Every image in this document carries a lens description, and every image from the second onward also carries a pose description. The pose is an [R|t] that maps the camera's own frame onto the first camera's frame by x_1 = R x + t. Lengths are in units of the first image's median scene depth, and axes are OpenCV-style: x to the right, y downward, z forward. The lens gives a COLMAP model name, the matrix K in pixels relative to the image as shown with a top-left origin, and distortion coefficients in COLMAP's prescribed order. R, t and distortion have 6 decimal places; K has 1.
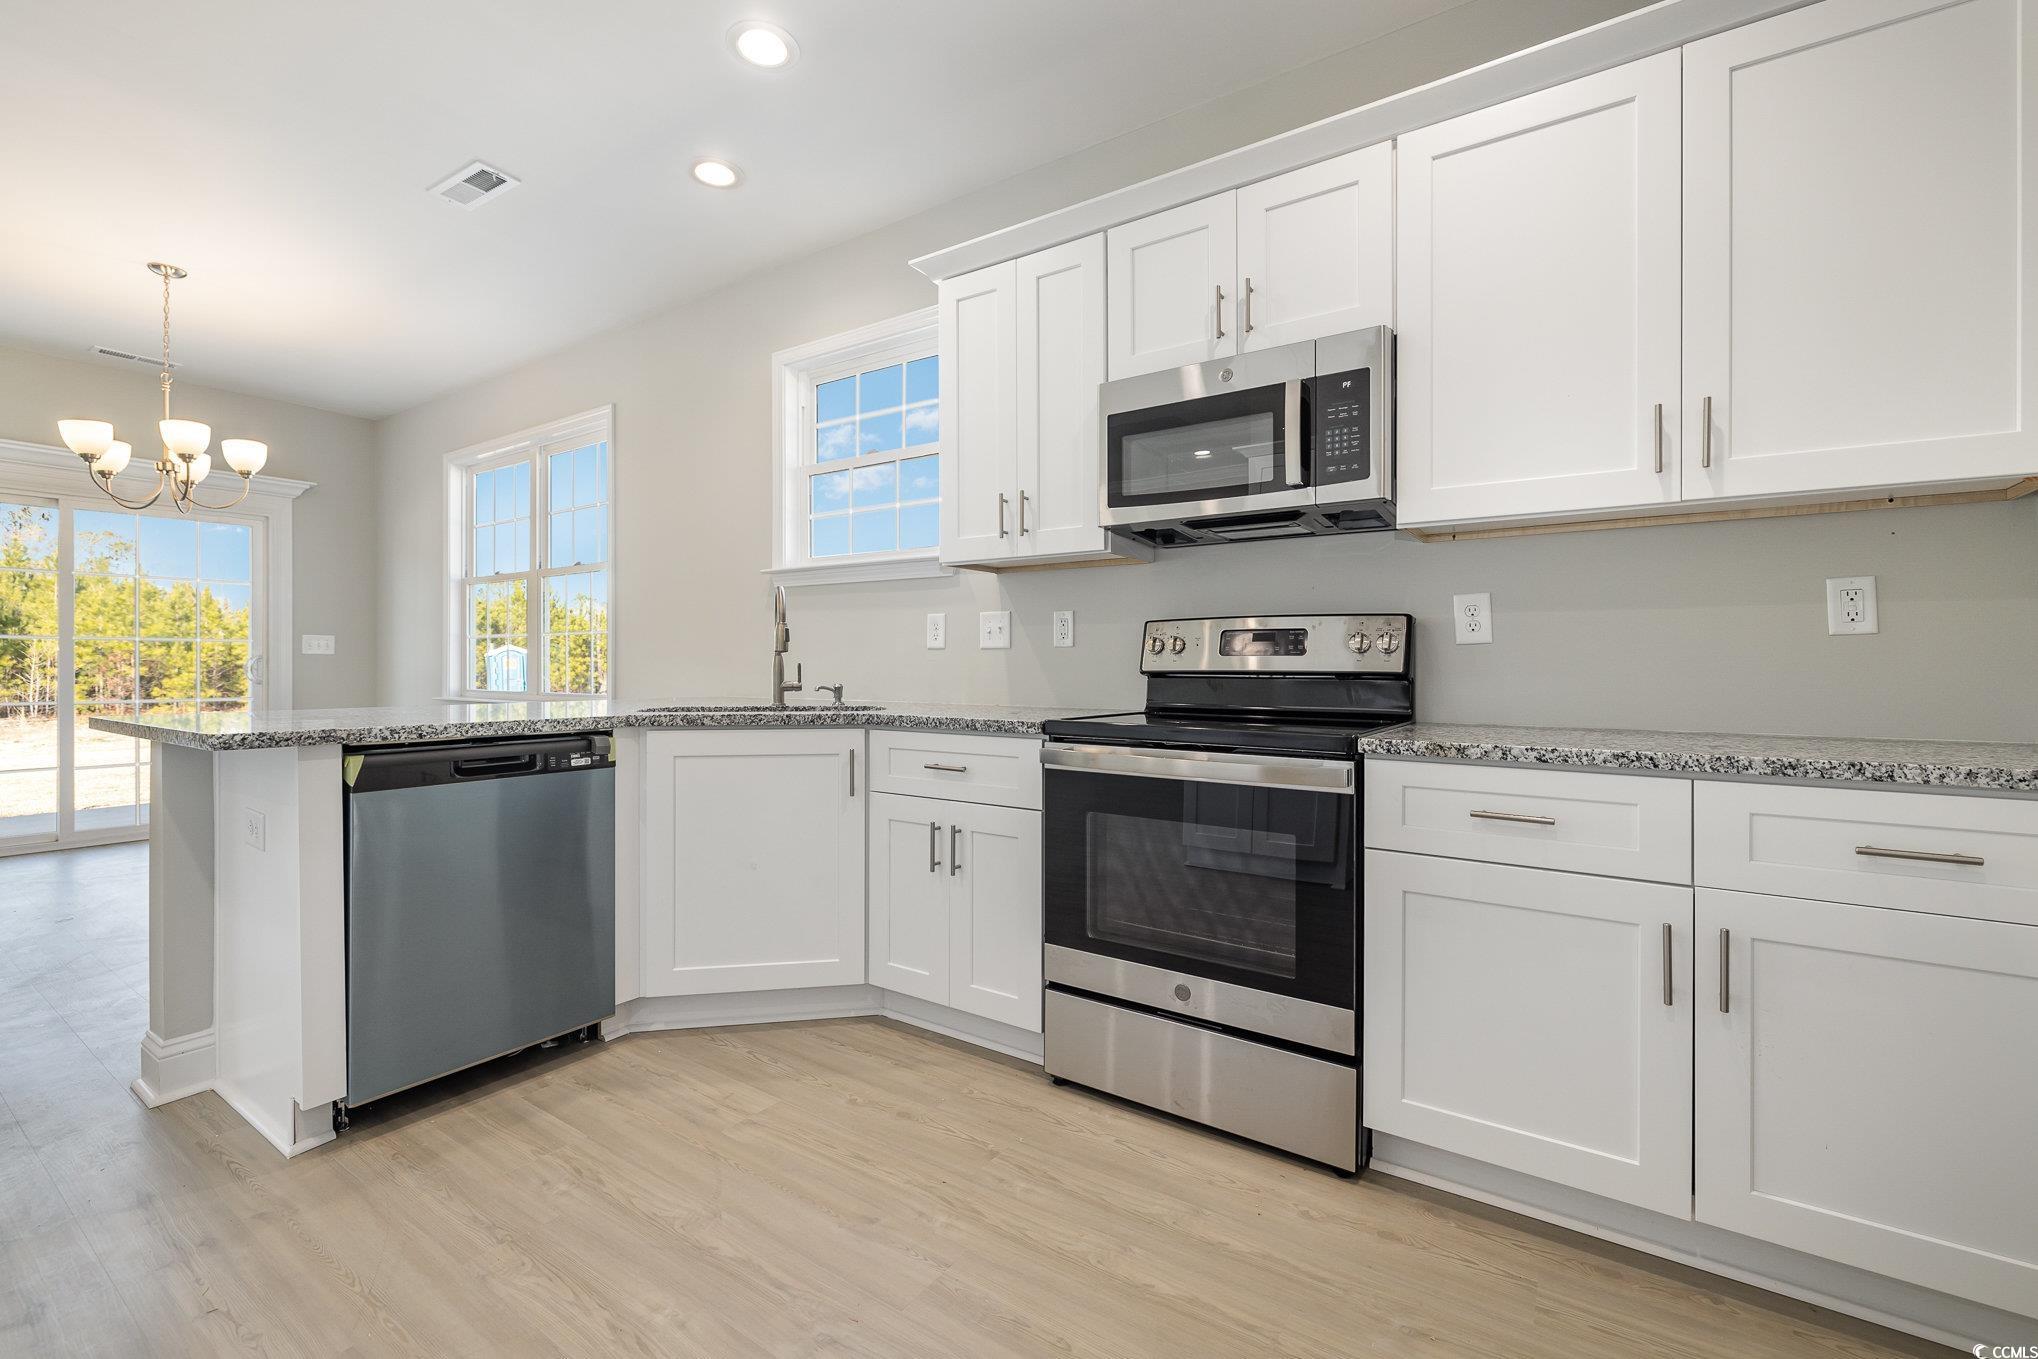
lens RADIAL K [[859.5, 0, 1001.6], [0, 859.5, 661.5], [0, 0, 1]] dist [0.000496, -0.000079]
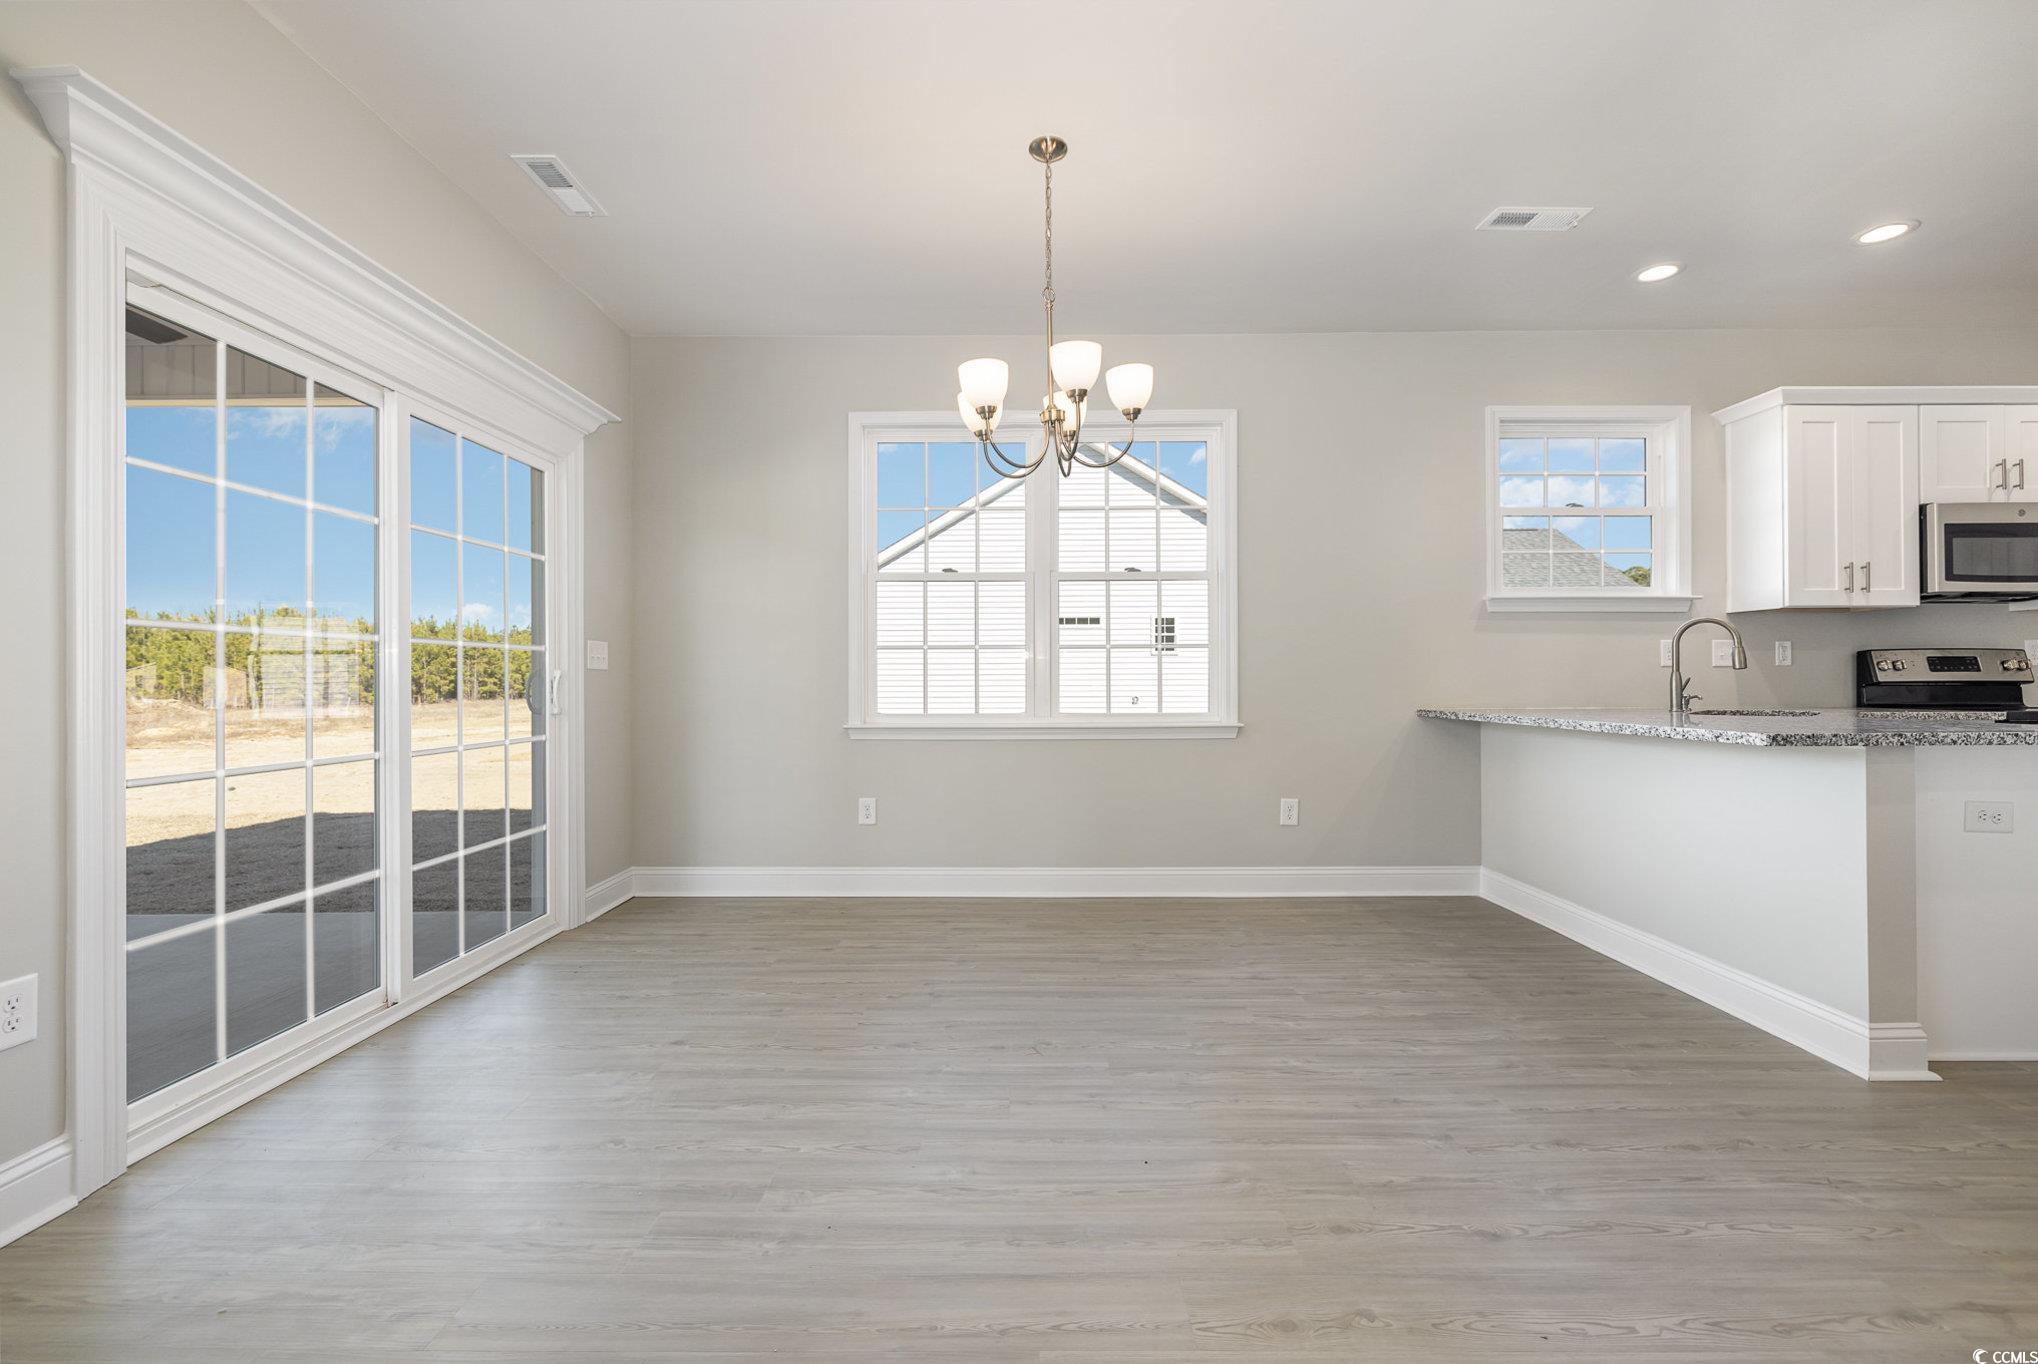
lens RADIAL K [[859.5, 0, 1022.2], [0, 859.5, 670.8], [0, 0, 1]] dist [0.000496, -0.000079]
pose [[0.829243, 0.001804, 0.558886, -2.426640], [0.003608, 0.999957, -0.008581, -0.001104], [-0.558877, 0.009132, 0.829200, 0.691832]]
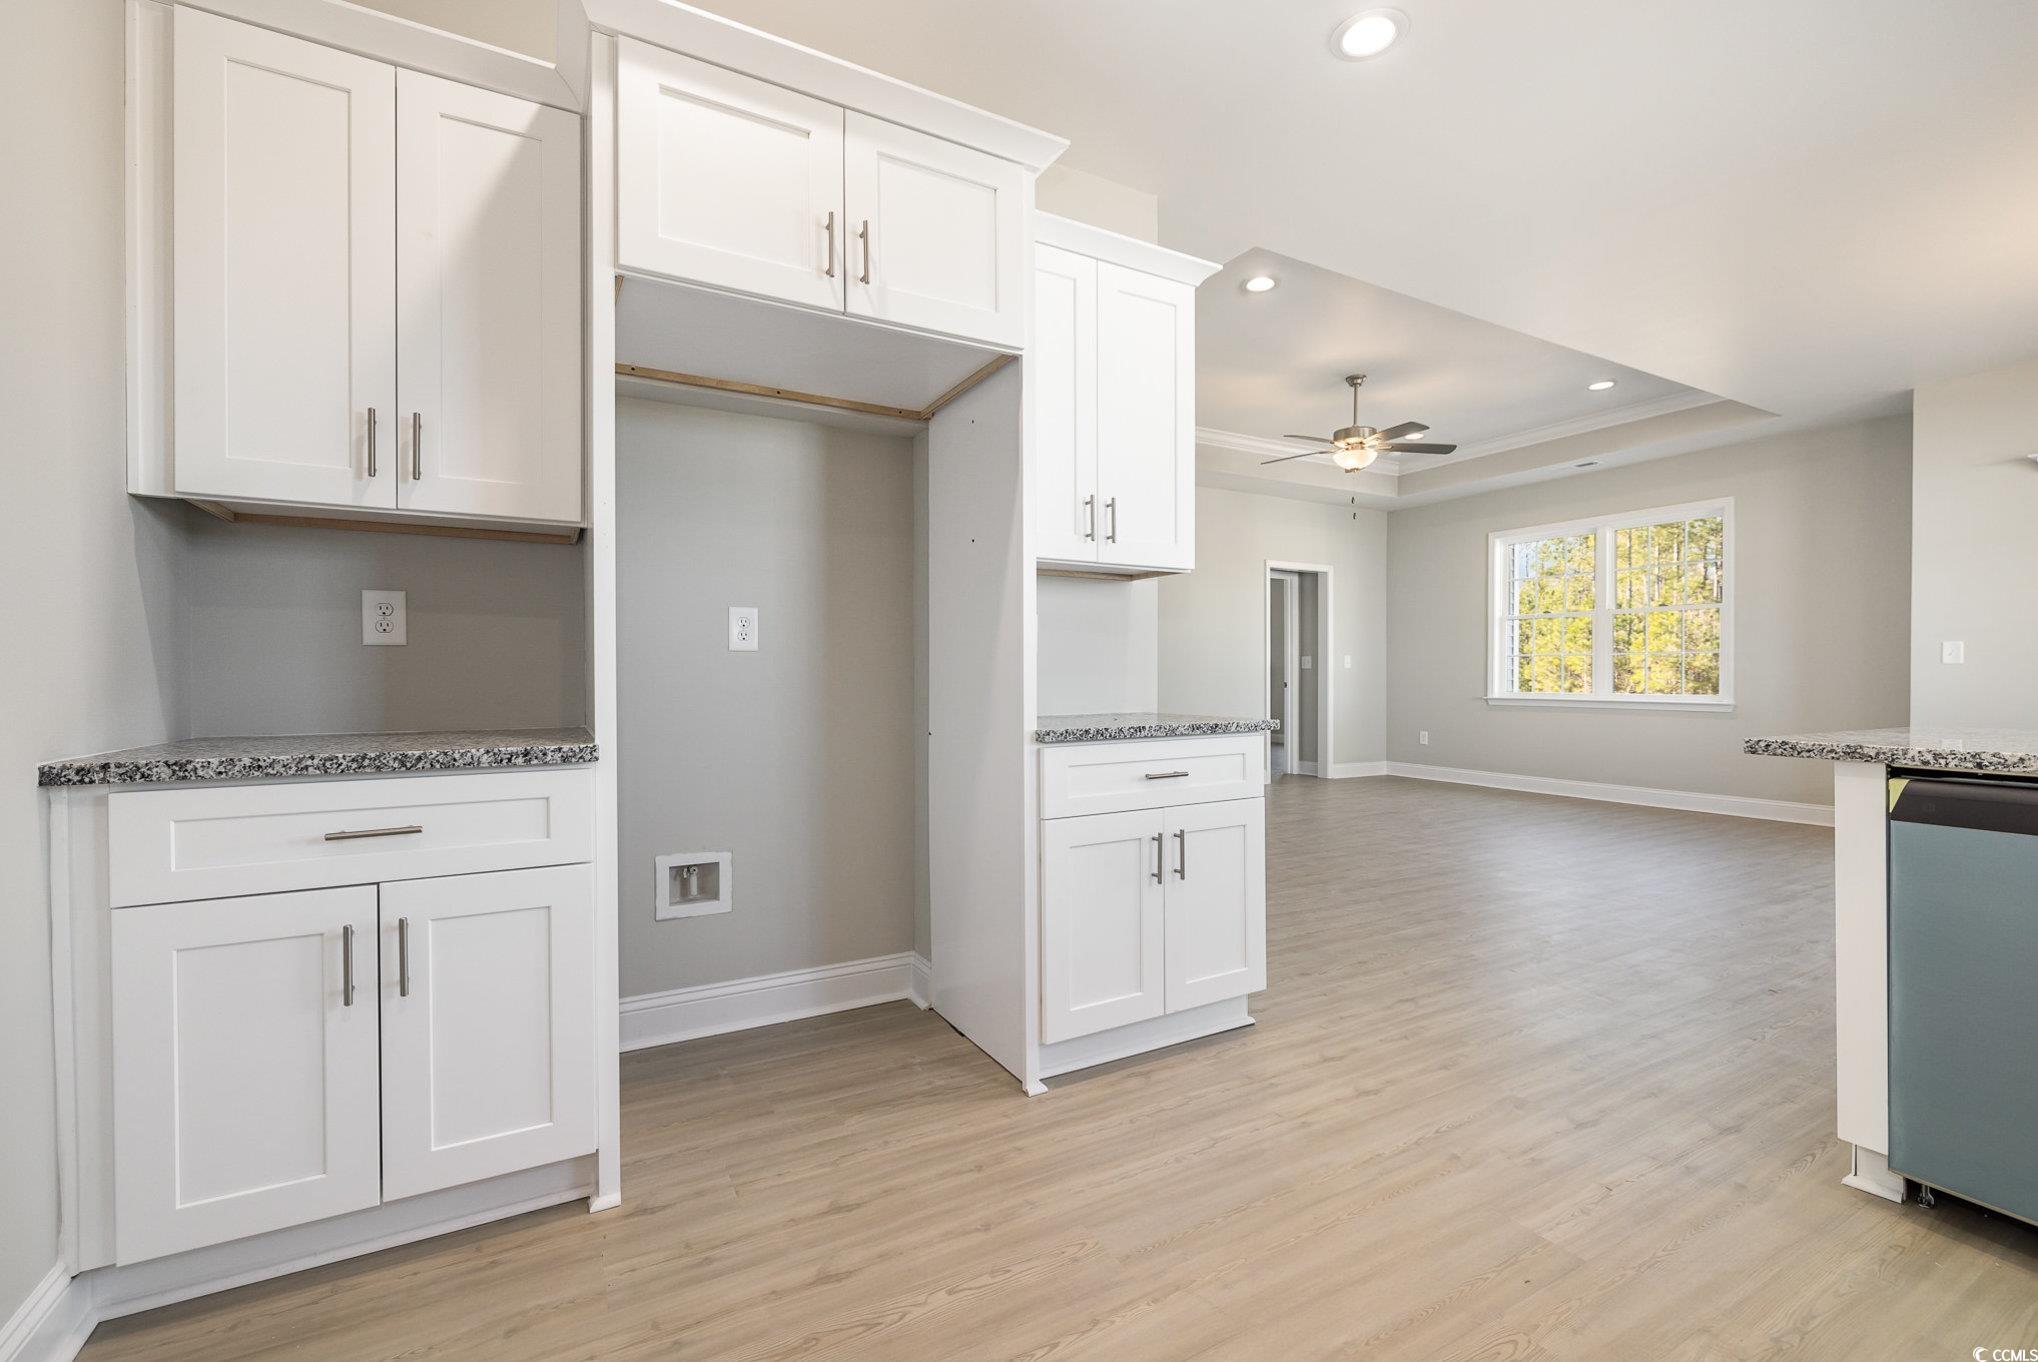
lens RADIAL K [[859.5, 0, 1035.2], [0, 859.5, 674.1], [0, 0, 1]] dist [0.000496, -0.000079]
pose [[-0.438940, -0.001147, -0.898516, 0.366838], [0.003395, 0.999990, -0.002935, 0.001504], [0.898510, -0.004339, -0.438932, 0.499474]]
